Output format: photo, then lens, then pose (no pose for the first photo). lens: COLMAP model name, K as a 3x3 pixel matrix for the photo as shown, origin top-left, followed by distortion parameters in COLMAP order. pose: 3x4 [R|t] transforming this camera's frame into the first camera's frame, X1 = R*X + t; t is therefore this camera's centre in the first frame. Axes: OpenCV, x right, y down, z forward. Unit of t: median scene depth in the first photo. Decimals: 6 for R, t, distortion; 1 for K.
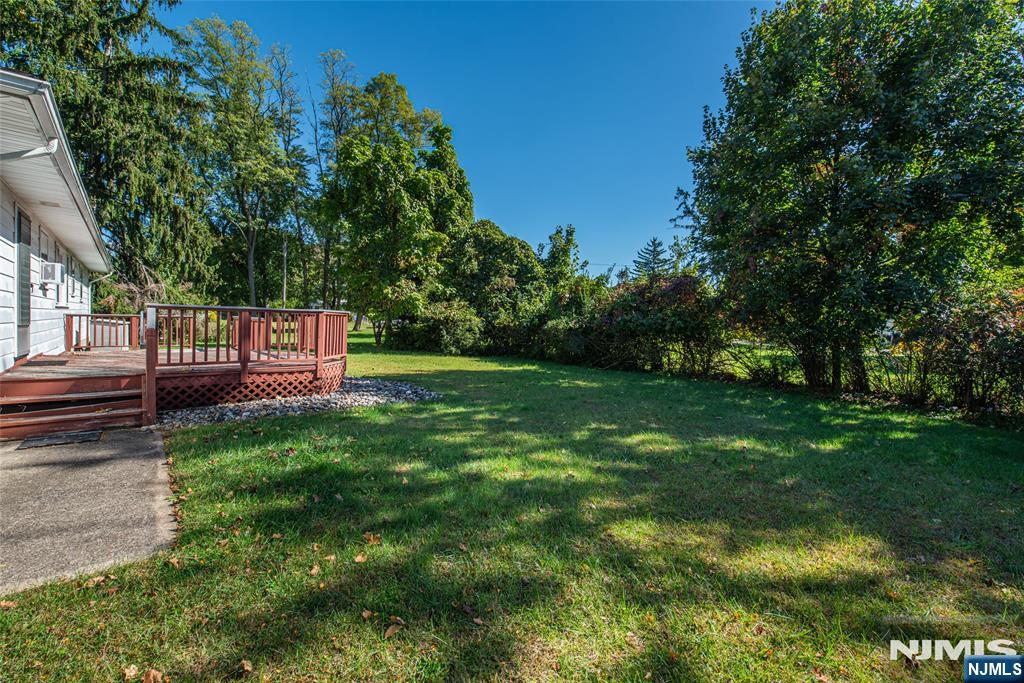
lens RADIAL K [[417.7, 0, 510.8], [0, 417.7, 333.0], [0, 0, 1]] dist [-0.001121, -0.000144]
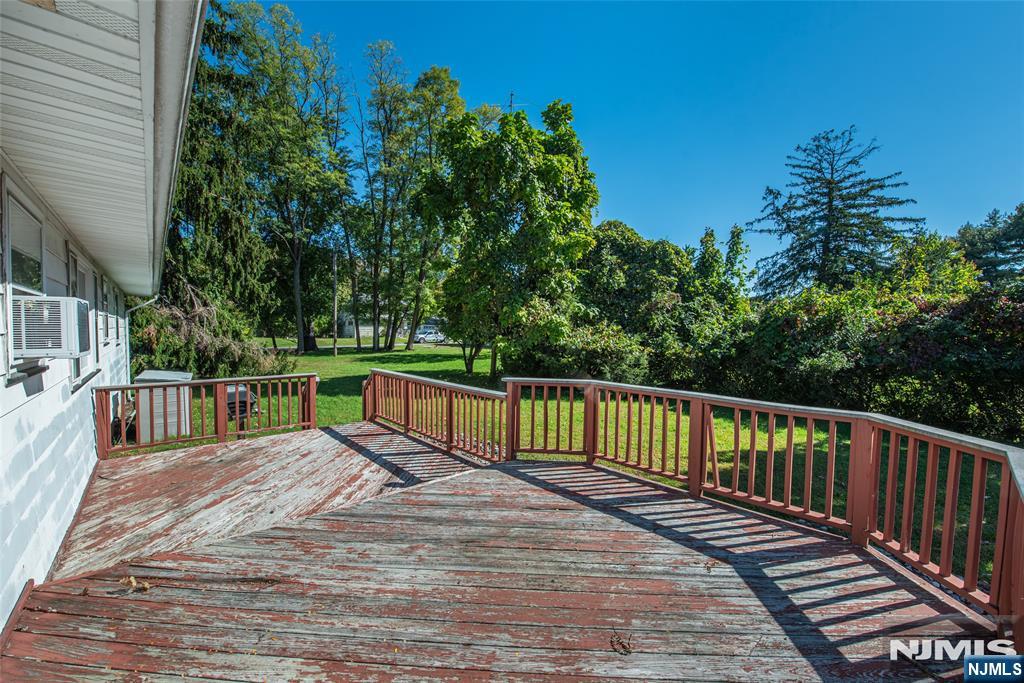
lens RADIAL K [[393.7, 0, 513.9], [0, 393.7, 345.0], [0, 0, 1]] dist [-0.000605, 0.000018]
pose [[0.999852, -0.017204, -0.000313, -0.278608], [0.017207, 0.999765, 0.013166, -0.048352], [0.000086, -0.013170, 0.999913, 0.261121]]
